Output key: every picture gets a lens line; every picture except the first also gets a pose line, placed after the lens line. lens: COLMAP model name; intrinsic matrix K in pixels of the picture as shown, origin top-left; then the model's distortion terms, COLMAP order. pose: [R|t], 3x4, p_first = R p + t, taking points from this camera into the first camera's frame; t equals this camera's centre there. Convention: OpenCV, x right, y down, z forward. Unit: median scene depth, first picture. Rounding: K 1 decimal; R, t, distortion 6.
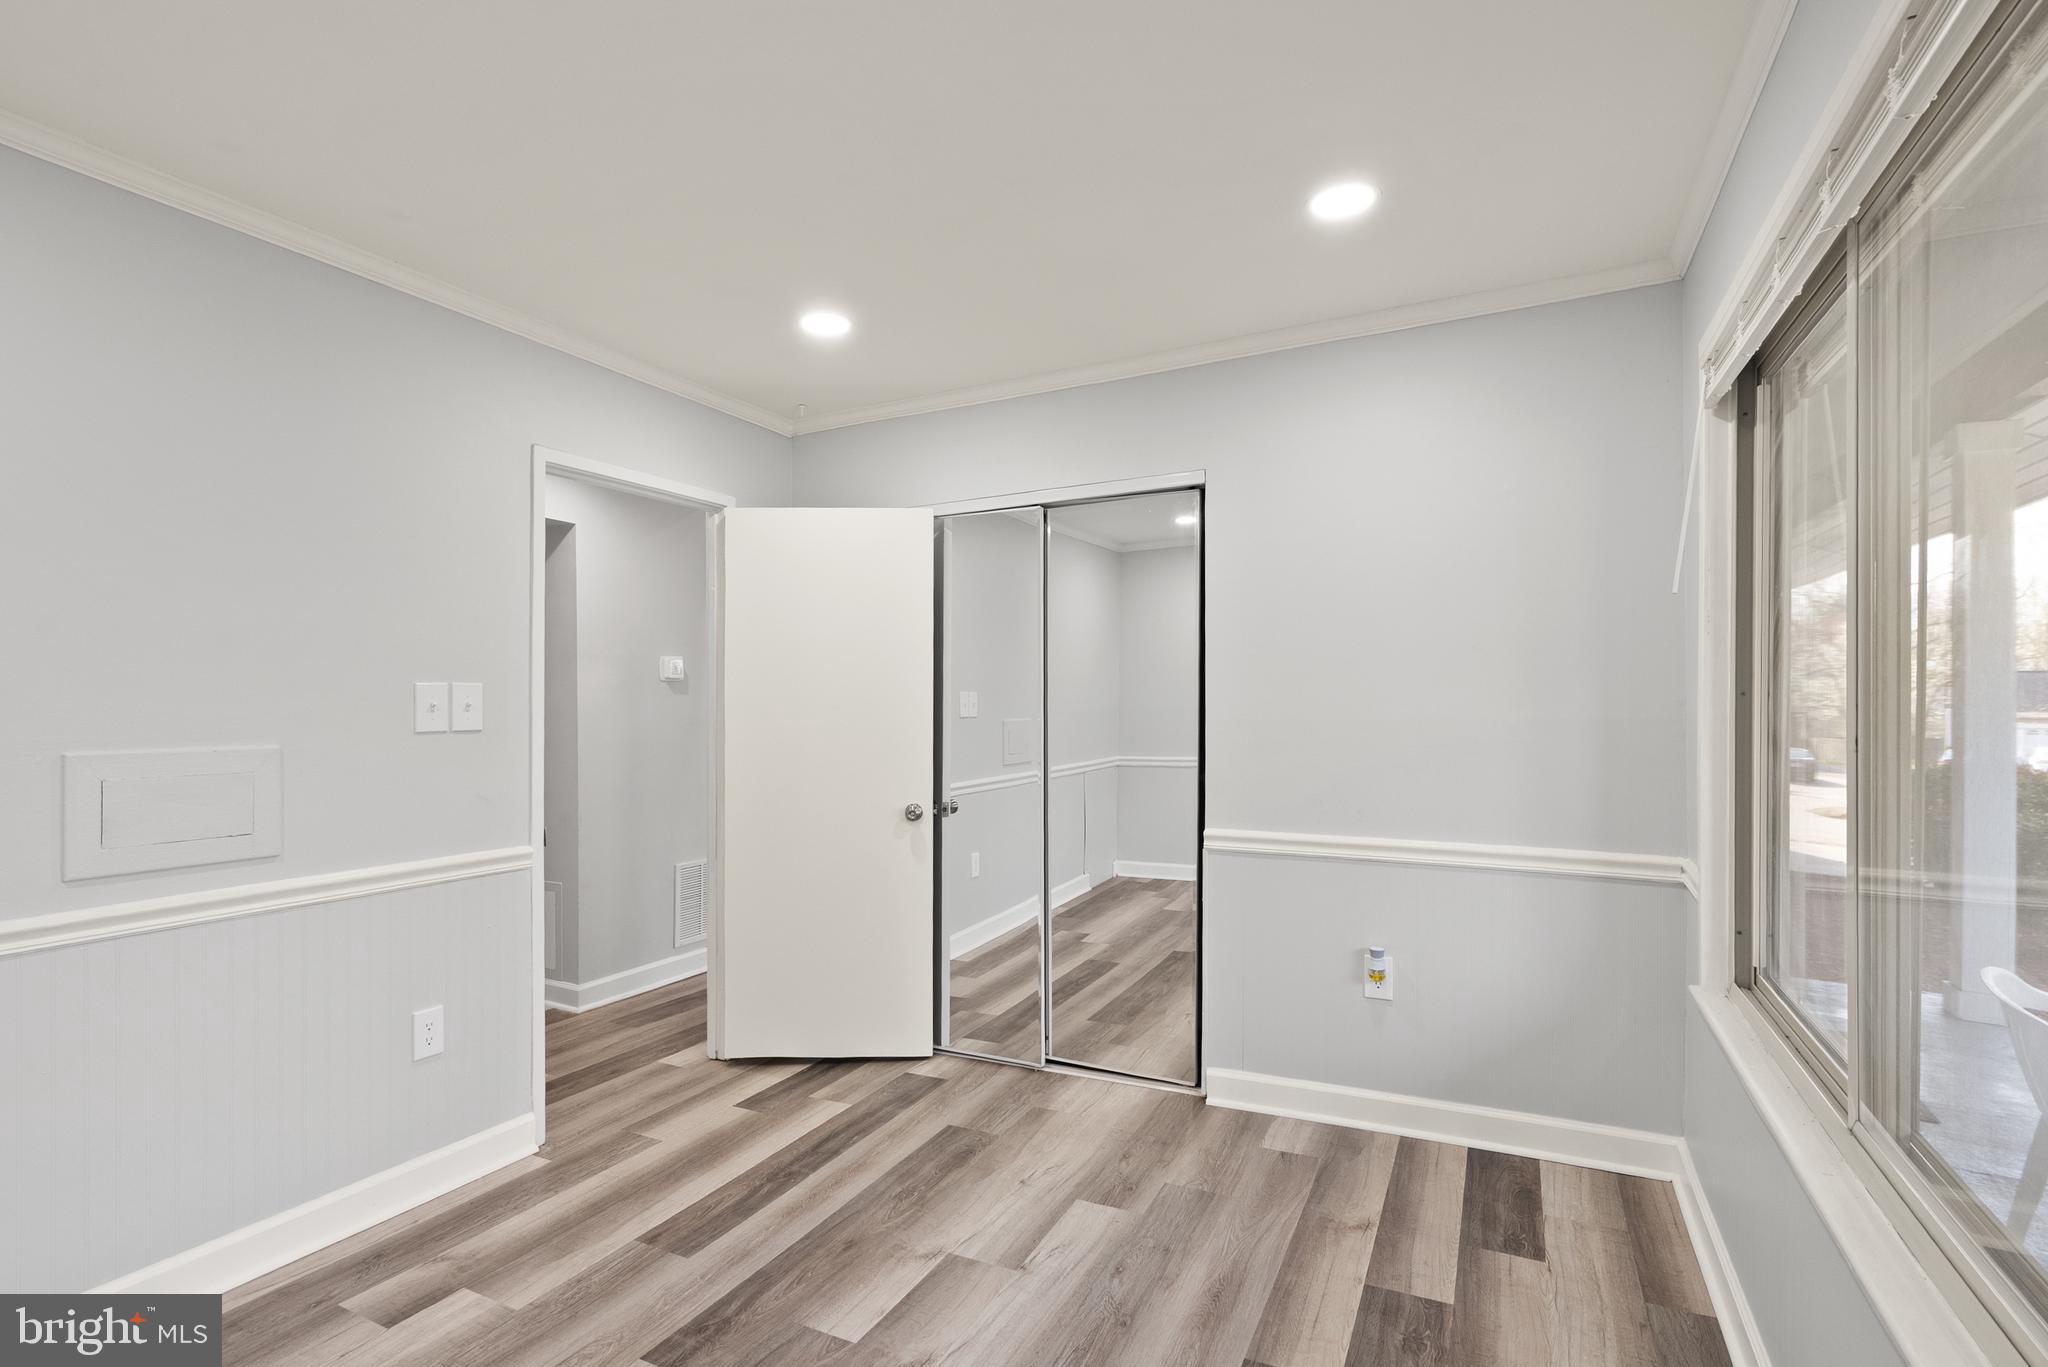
lens RADIAL K [[968.3, 0, 975.7], [0, 968.3, 696.9], [0, 0, 1]] dist [0.001594, 0.000400]
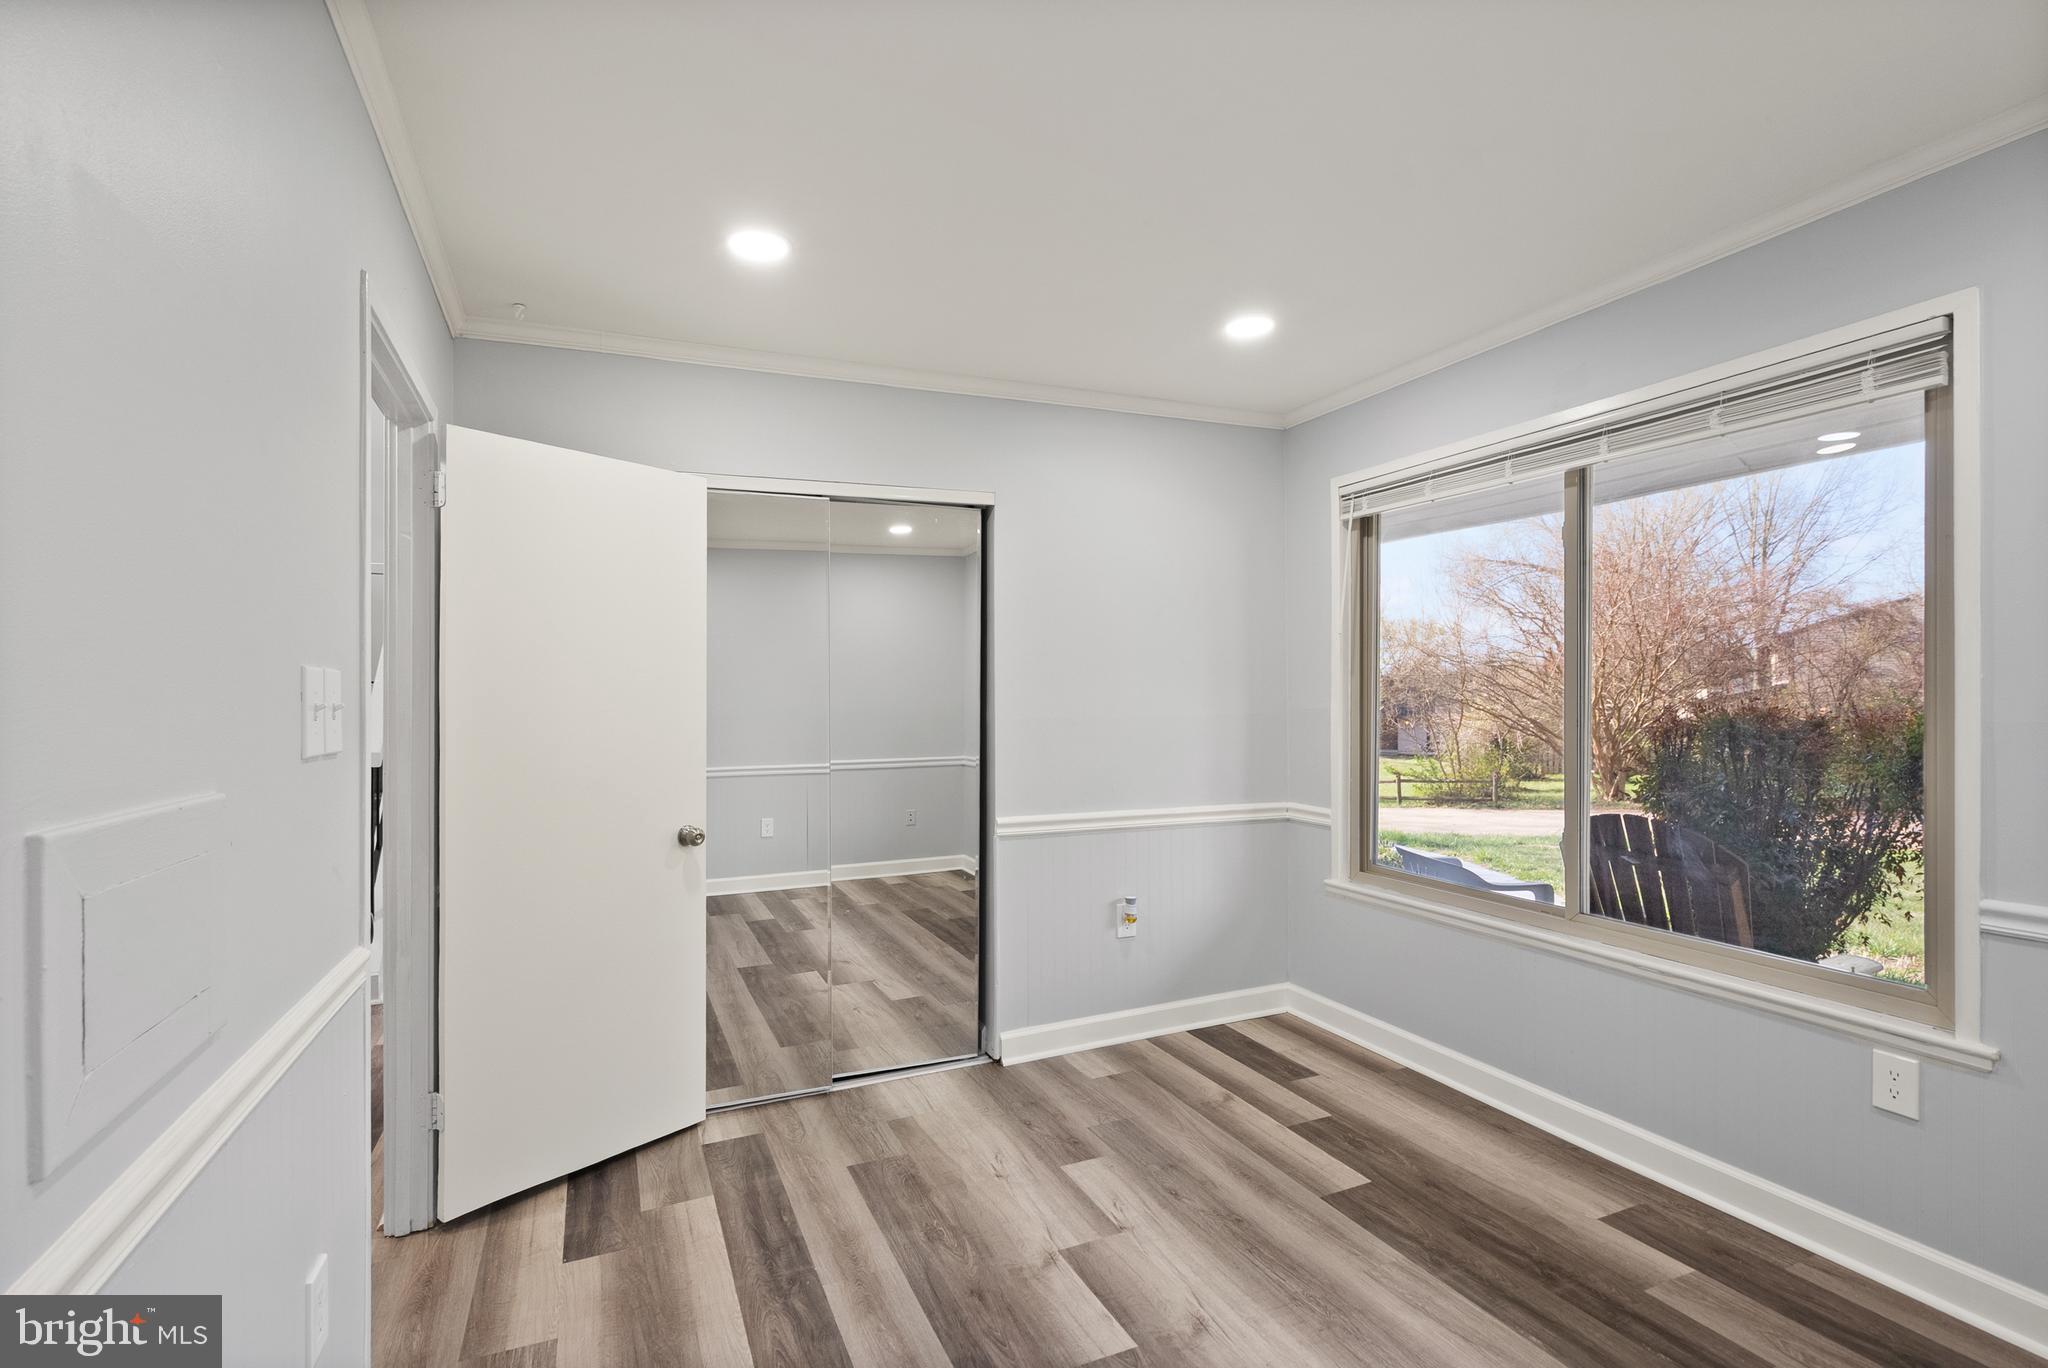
lens RADIAL K [[968.3, 0, 975.7], [0, 968.3, 697.4], [0, 0, 1]] dist [0.001594, 0.000400]
pose [[0.640123, 0.005652, 0.768252, -0.693889], [-0.000208, 0.999974, -0.007182, 0.007015], [-0.768272, 0.004438, 0.640108, 0.341462]]
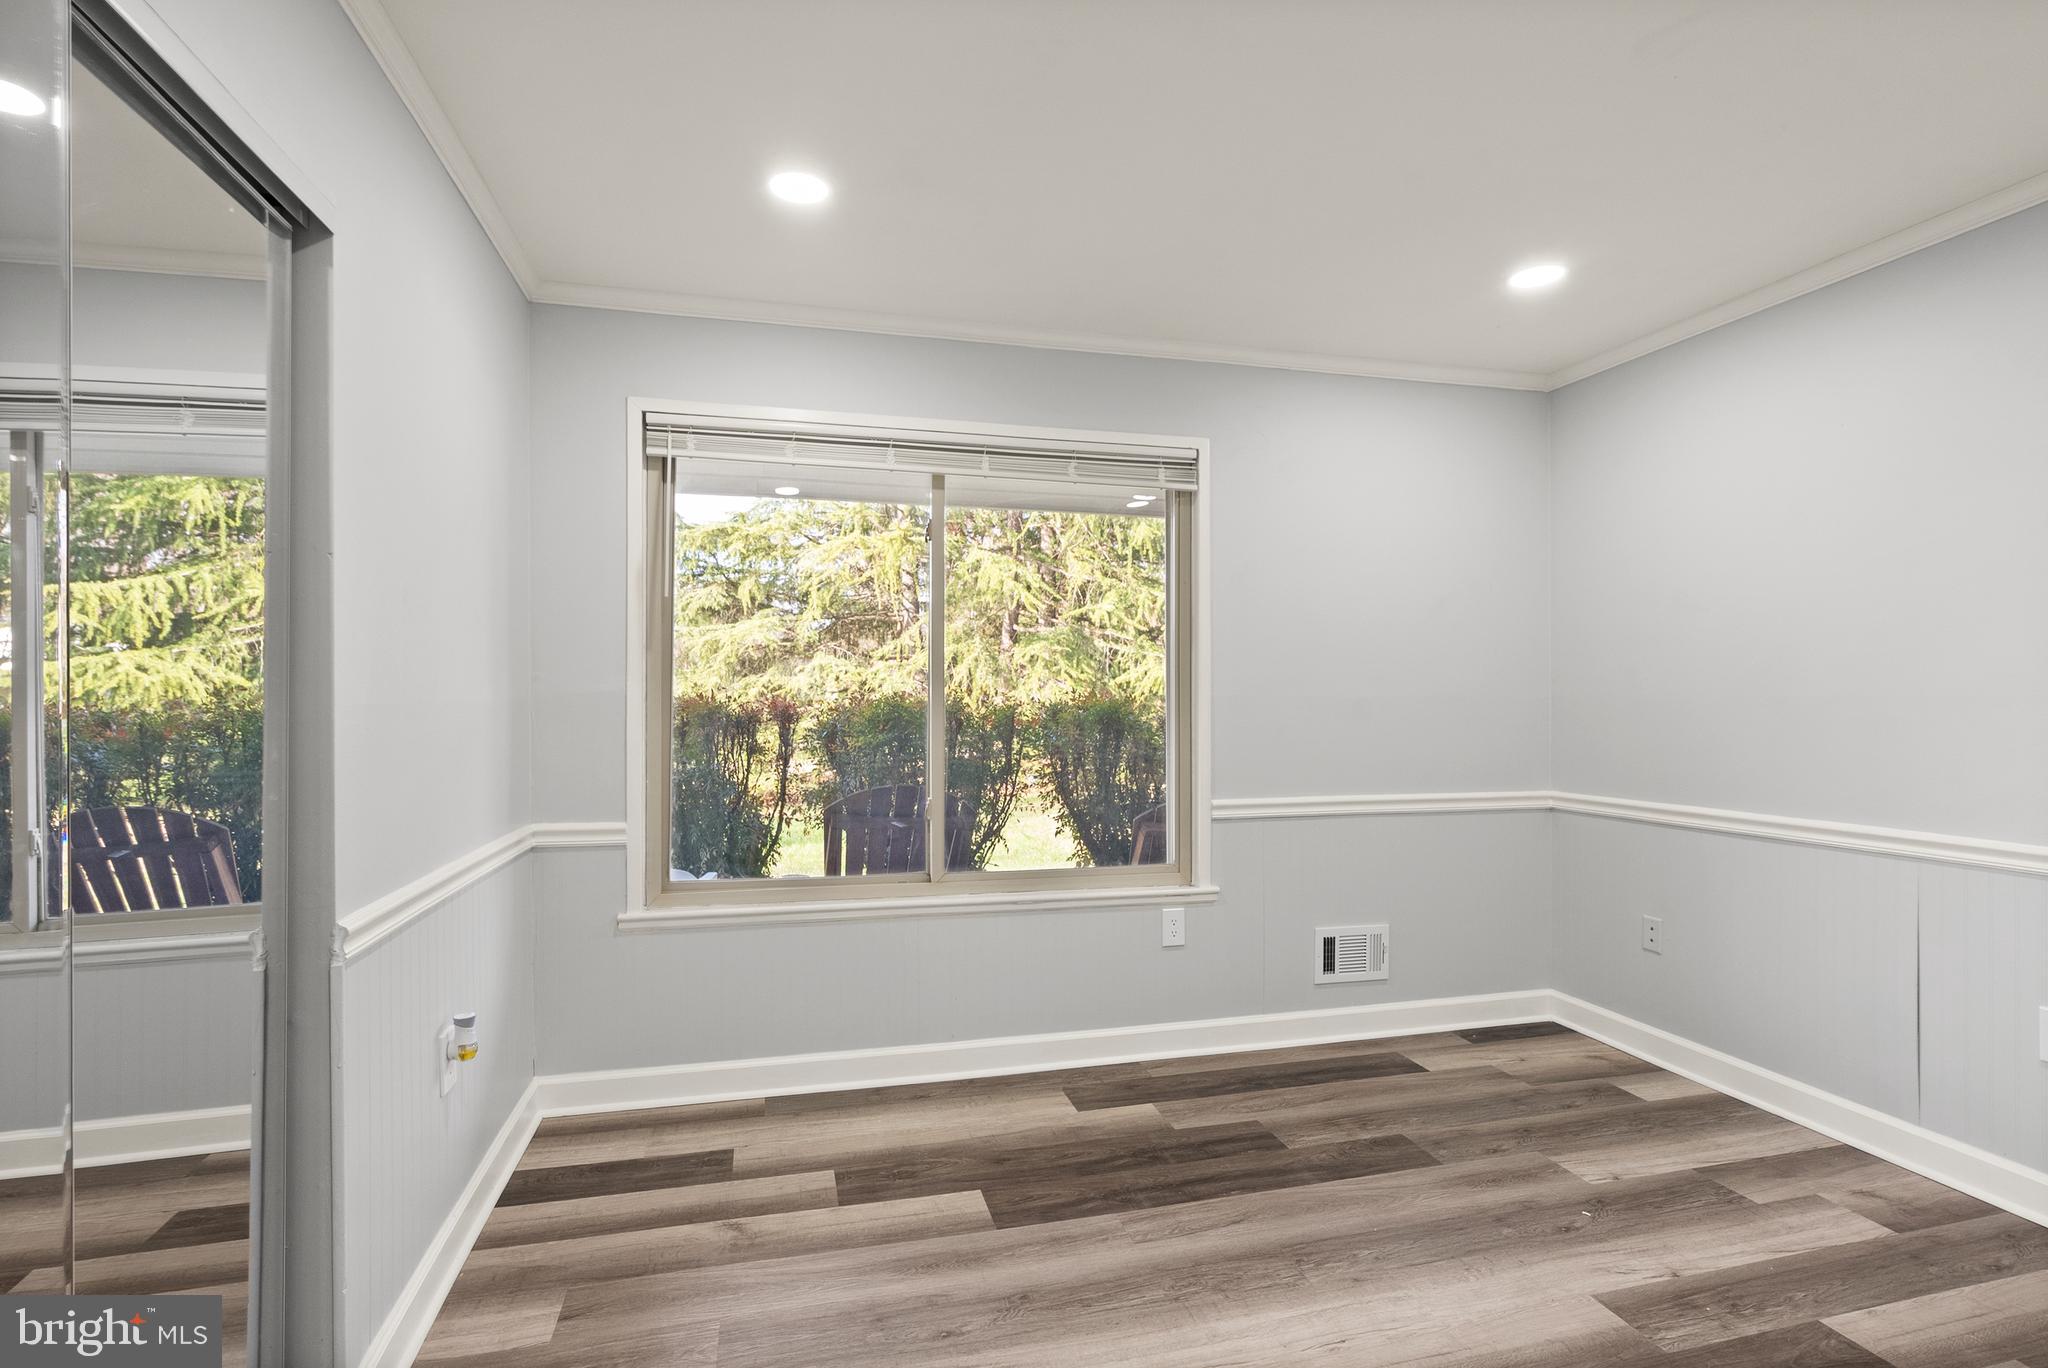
lens RADIAL K [[989.6, 0, 998.4], [0, 989.6, 692.7], [0, 0, 1]] dist [-0.019324, -0.000925]
pose [[-0.683743, 0.013837, 0.729592, -0.405740], [0.007415, 0.999900, -0.012016, 0.028028], [-0.729685, -0.002806, -0.683777, 1.212886]]
